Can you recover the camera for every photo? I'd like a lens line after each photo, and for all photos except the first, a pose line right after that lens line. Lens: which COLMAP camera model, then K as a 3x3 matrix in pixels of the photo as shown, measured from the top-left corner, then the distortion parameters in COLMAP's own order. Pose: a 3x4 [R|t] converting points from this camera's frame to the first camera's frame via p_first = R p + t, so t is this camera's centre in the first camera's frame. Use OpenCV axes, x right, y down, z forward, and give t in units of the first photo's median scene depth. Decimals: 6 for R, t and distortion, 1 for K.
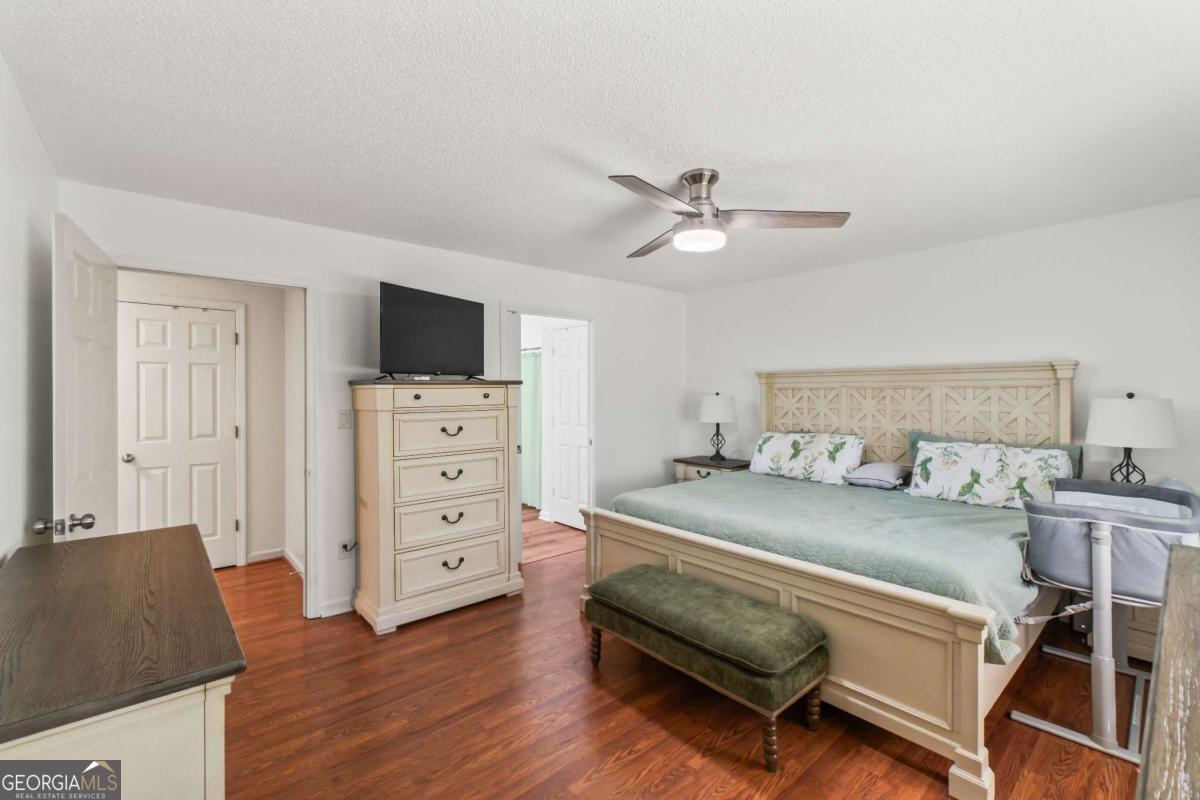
lens RADIAL K [[519.1, 0, 599.1], [0, 519.1, 391.9], [0, 0, 1]] dist [-0.004258, -0.000446]
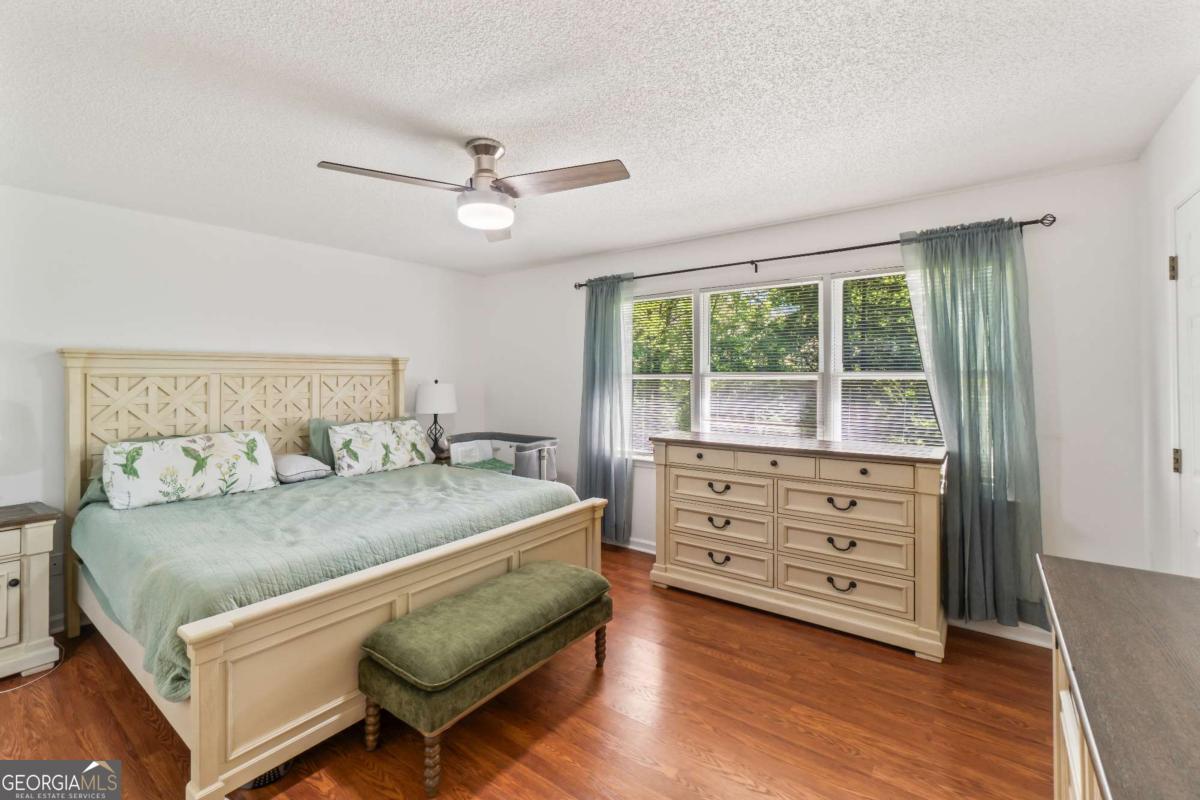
lens RADIAL K [[519.1, 0, 580.2], [0, 519.1, 376.8], [0, 0, 1]] dist [-0.004258, -0.000446]
pose [[-0.197360, 0.005652, 0.980315, -0.490977], [0.006007, 0.999972, -0.004556, 0.001416], [-0.980313, 0.004990, -0.197389, 0.672152]]
